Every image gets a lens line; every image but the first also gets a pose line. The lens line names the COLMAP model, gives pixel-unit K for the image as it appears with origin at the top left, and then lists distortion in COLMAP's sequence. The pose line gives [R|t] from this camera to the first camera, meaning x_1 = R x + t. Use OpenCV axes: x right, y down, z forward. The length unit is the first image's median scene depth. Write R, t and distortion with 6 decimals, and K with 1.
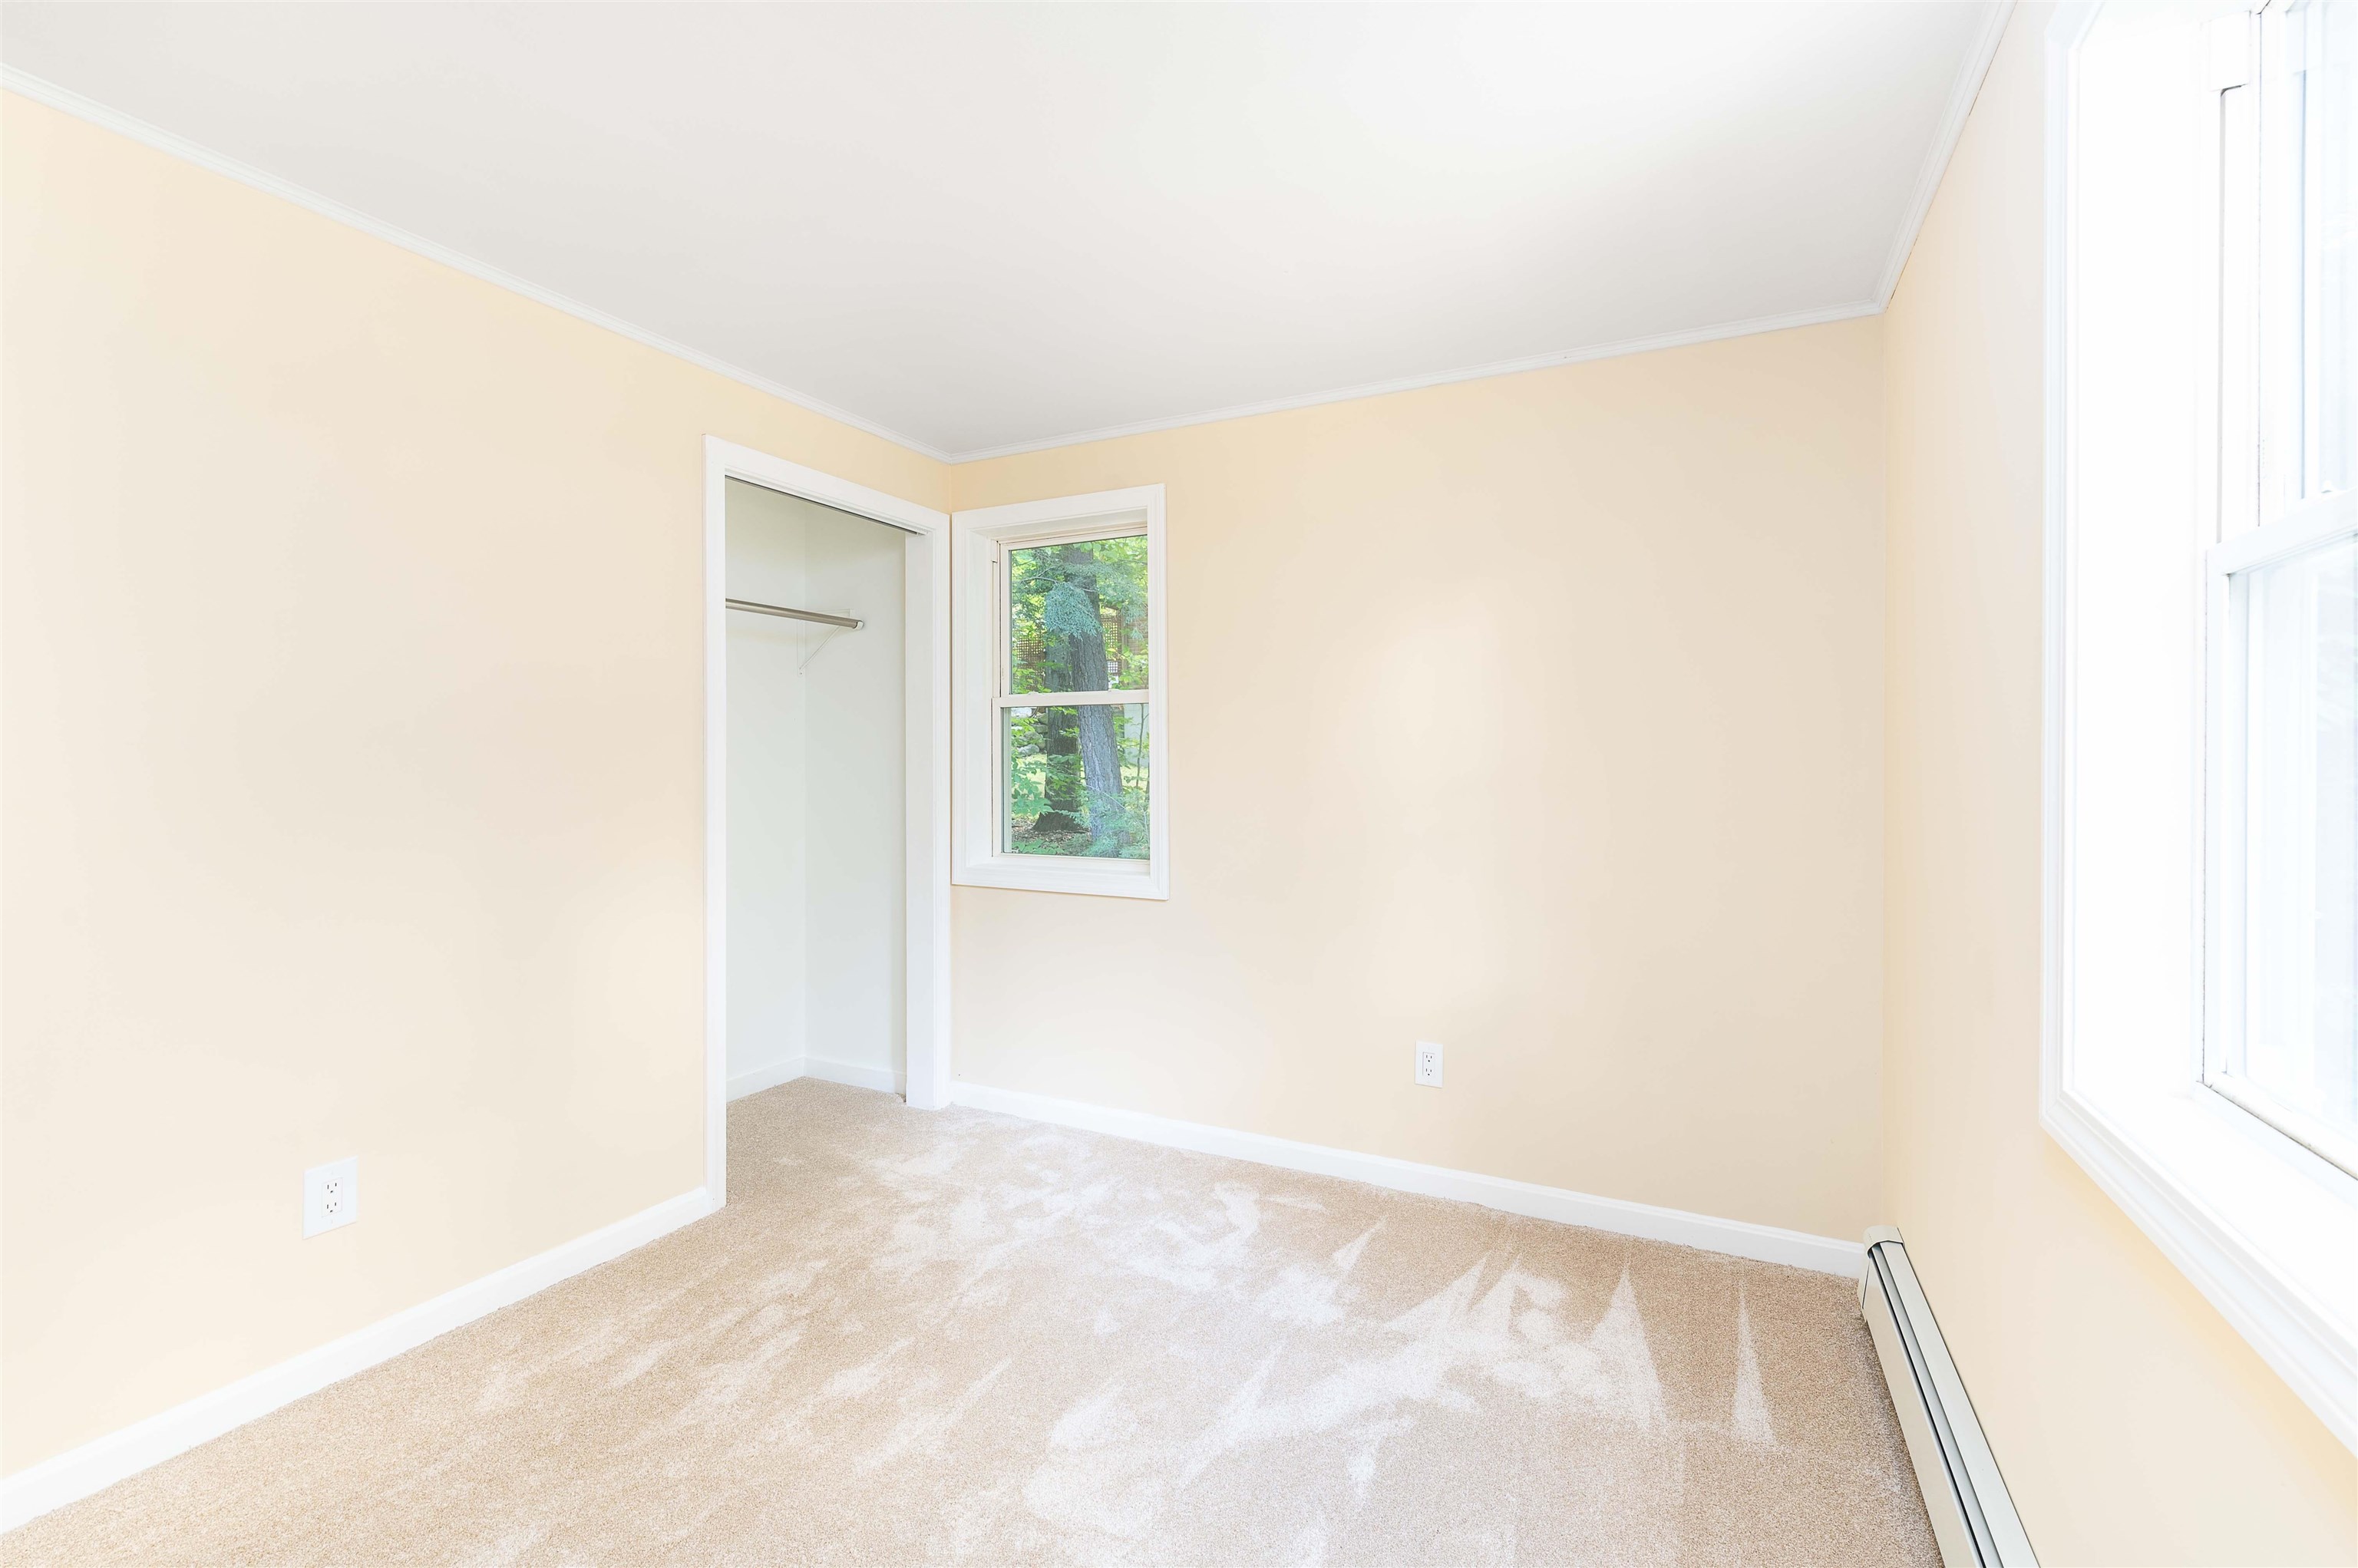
lens RADIAL K [[1011.9, 0, 1186.3], [0, 1011.9, 758.7], [0, 0, 1]] dist [-0.000033, -0.000022]
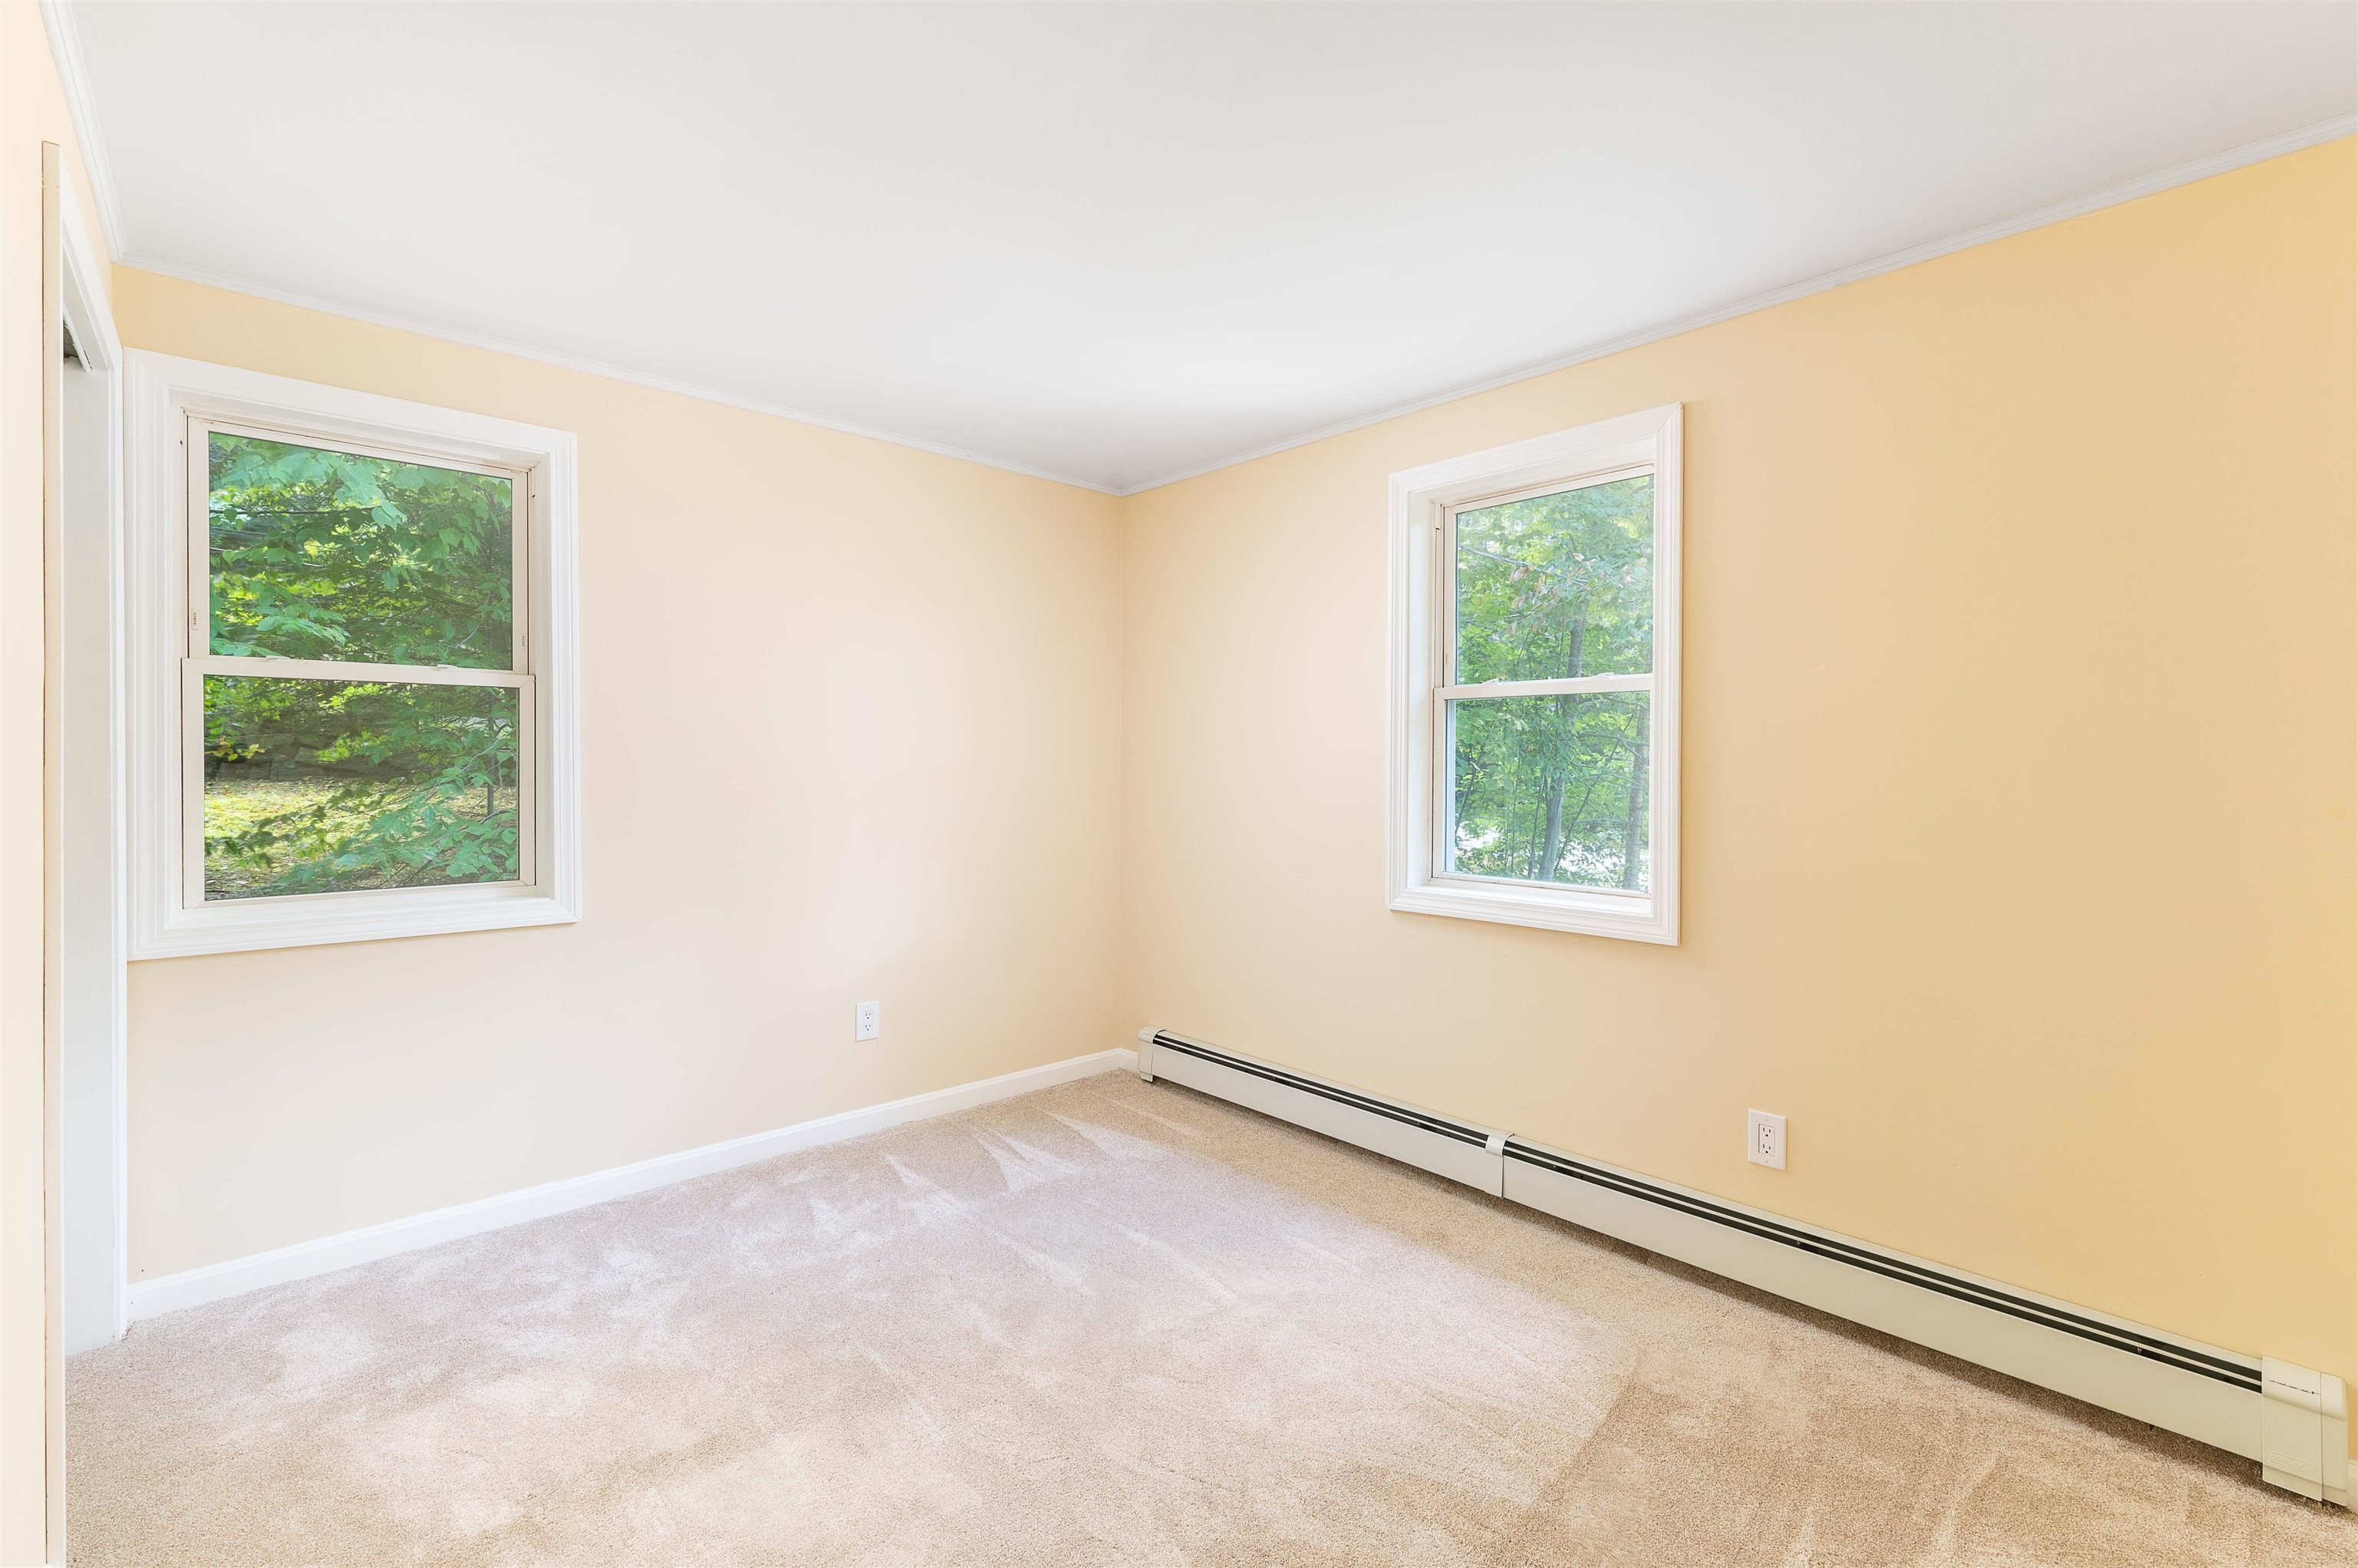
lens RADIAL K [[1011.9, 0, 1186.3], [0, 1011.9, 758.7], [0, 0, 1]] dist [-0.000033, -0.000022]
pose [[0.354853, 0.001546, 0.934921, -0.722543], [-0.007855, 0.999968, 0.001328, -0.003735], [-0.934889, -0.007815, 0.354854, 0.246590]]
